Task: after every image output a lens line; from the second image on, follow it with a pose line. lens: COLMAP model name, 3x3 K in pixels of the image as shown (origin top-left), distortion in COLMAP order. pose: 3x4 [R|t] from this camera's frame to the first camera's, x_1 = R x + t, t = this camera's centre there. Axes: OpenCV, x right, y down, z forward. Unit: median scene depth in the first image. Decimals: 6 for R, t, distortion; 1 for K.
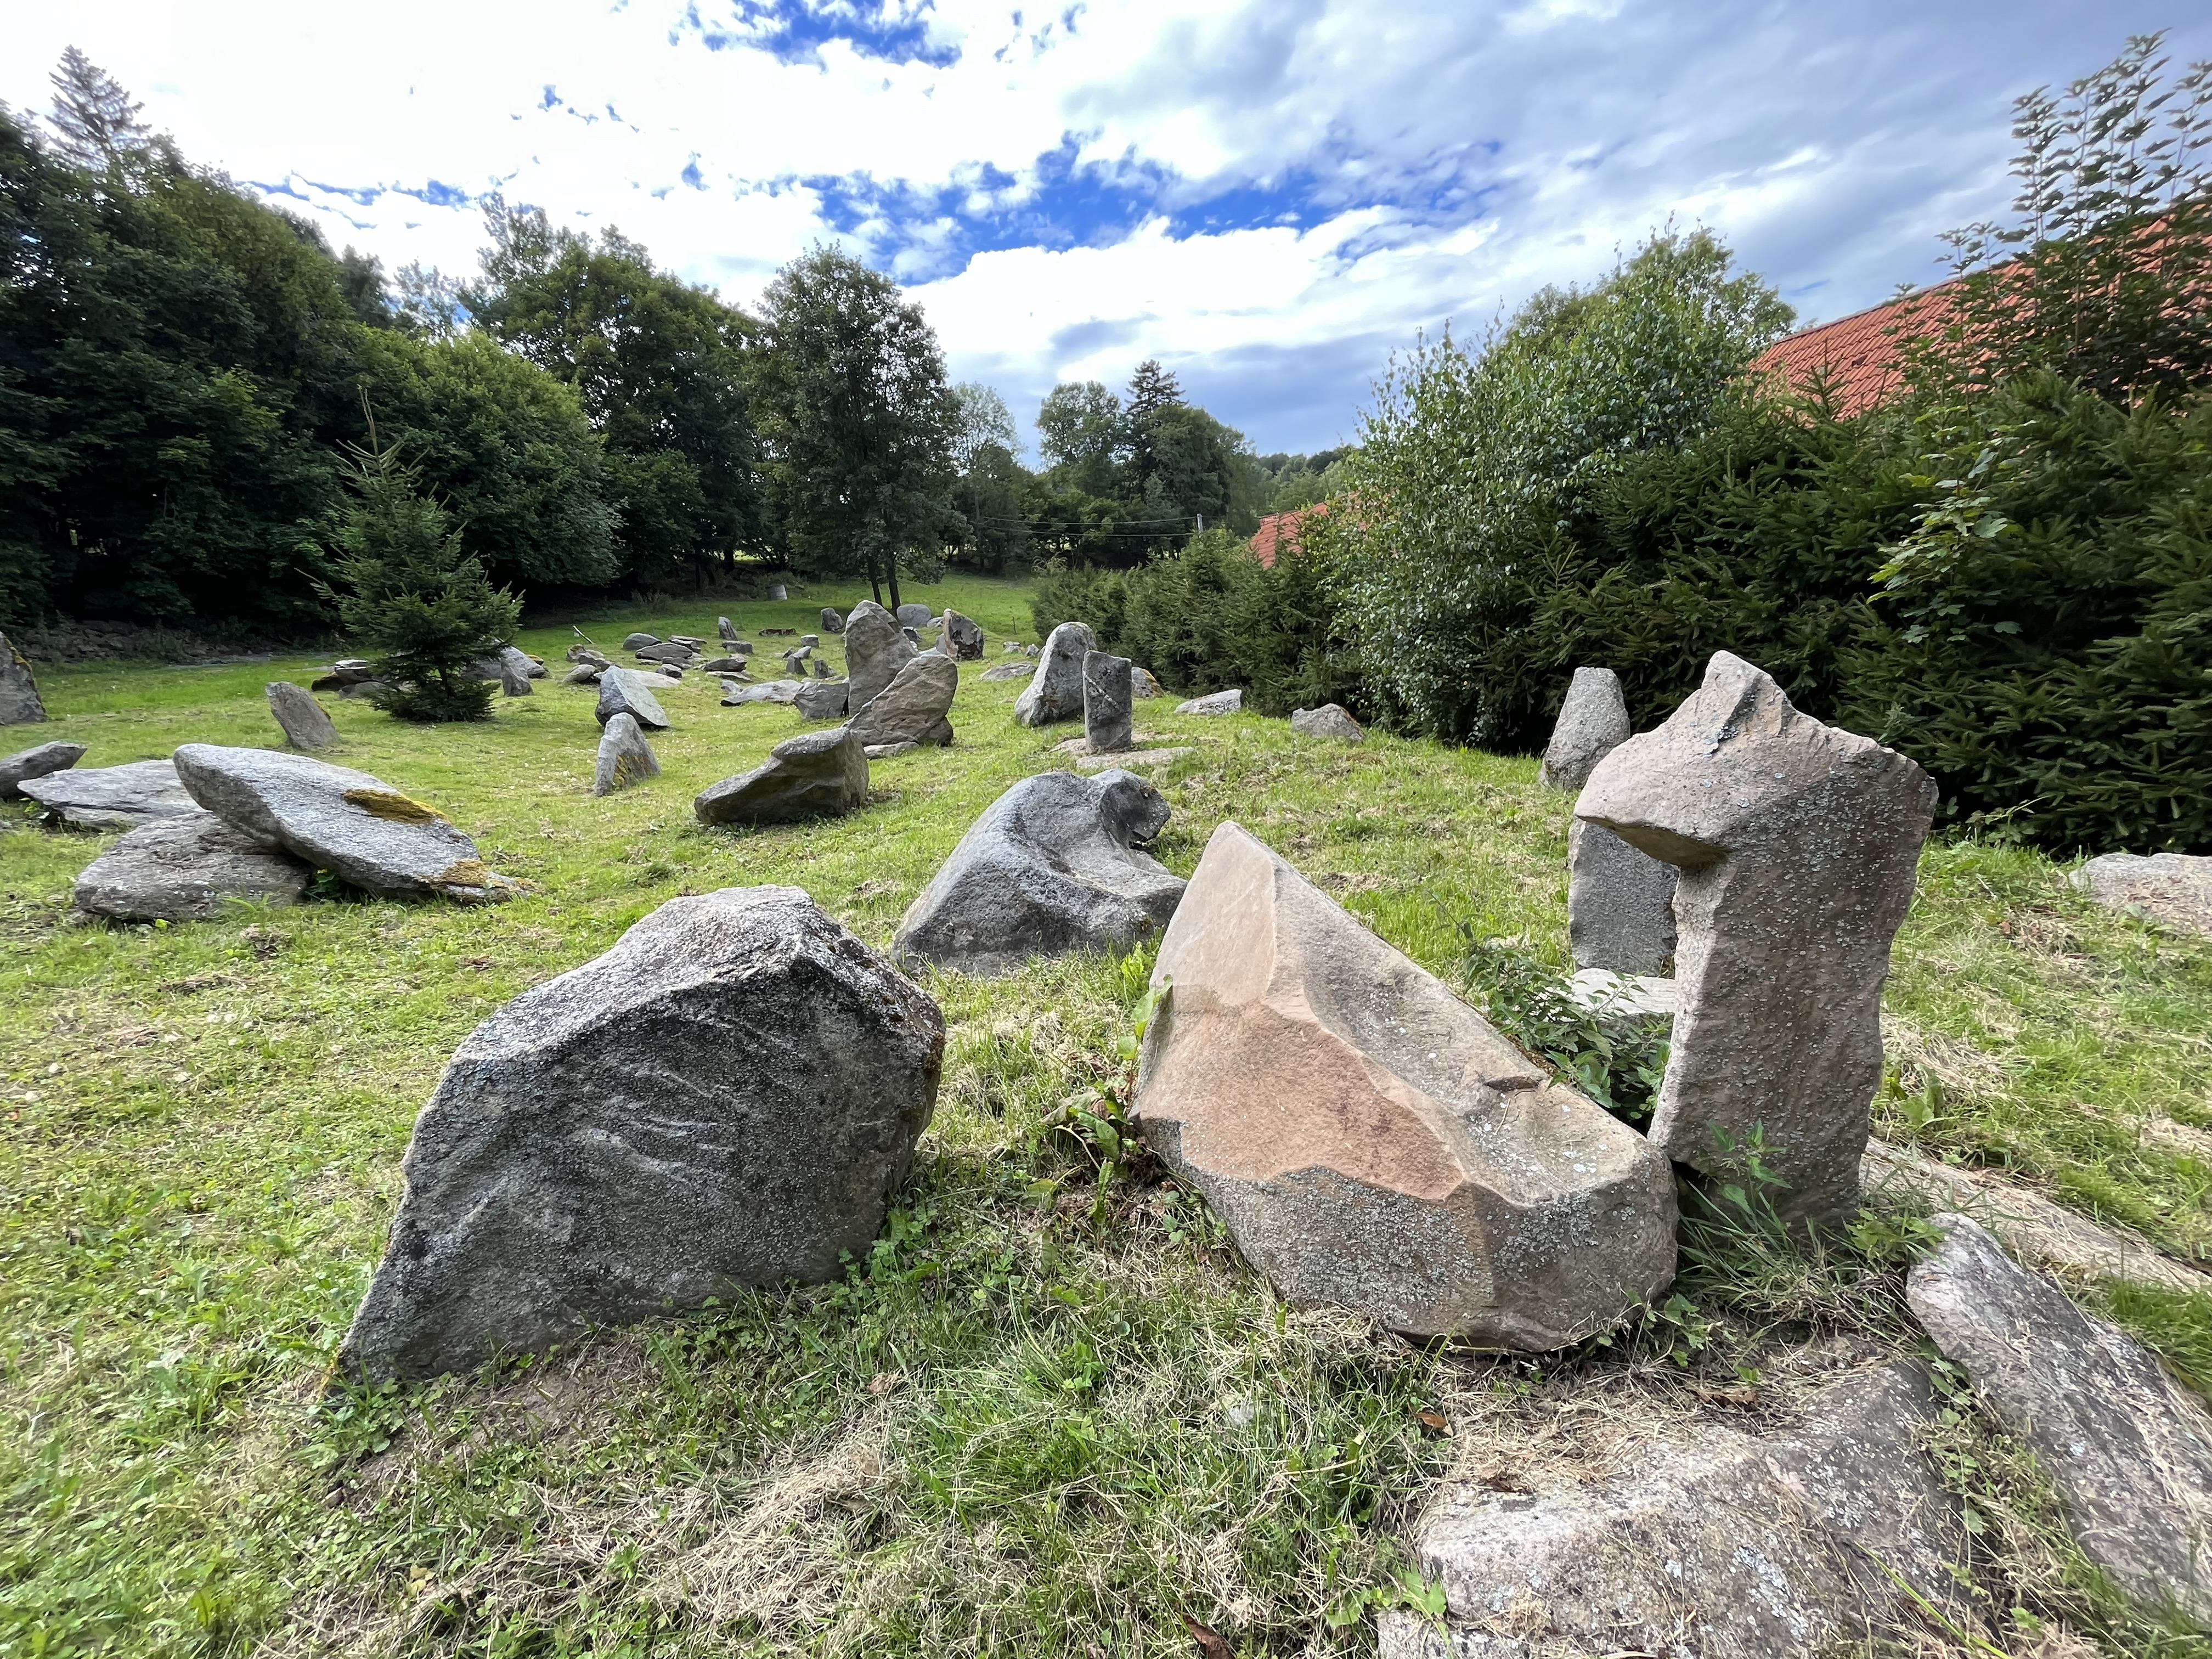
lens RADIAL K [[899.6, 0, 1106.0], [0, 899.6, 829.5], [0, 0, 1]] dist [0.002178, -0.000683]
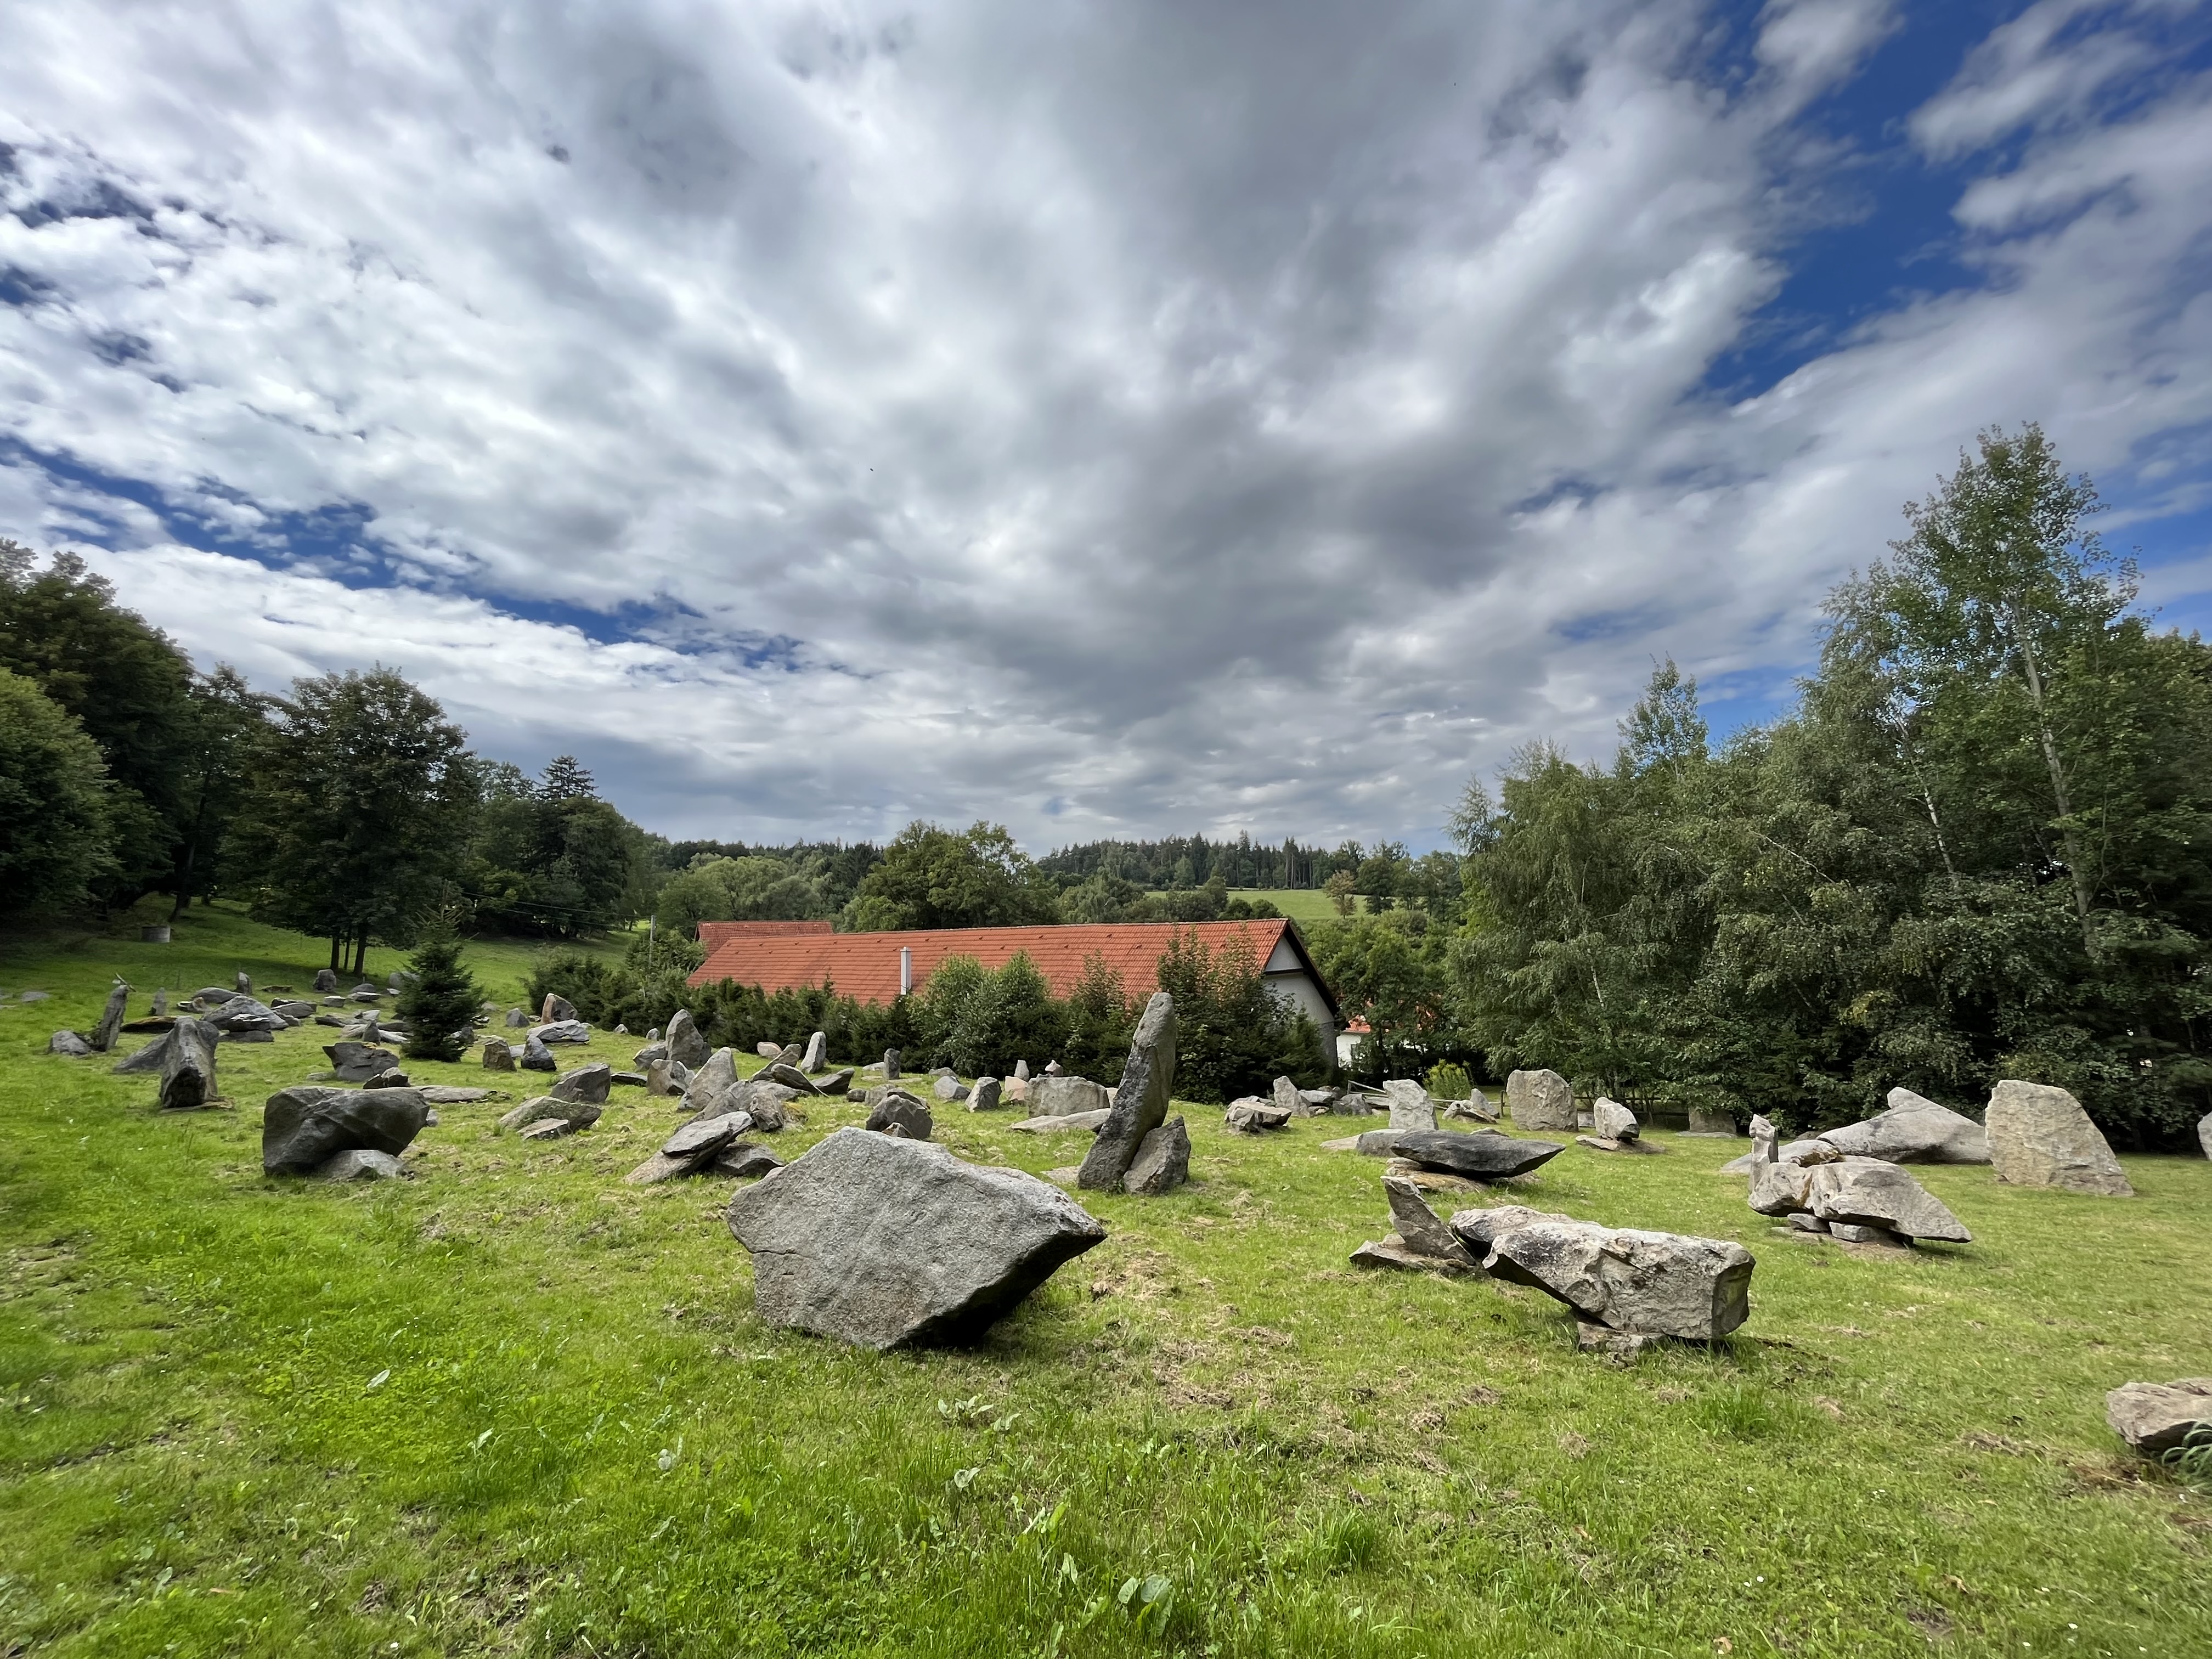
lens RADIAL K [[899.6, 0, 1106.0], [0, 899.6, 829.5], [0, 0, 1]] dist [0.002178, -0.000683]
pose [[0.758476, 0.205669, 0.618397, -0.254157], [0.064654, 0.920468, -0.385432, 0.061615], [-0.648486, 0.332323, 0.684856, -0.325104]]
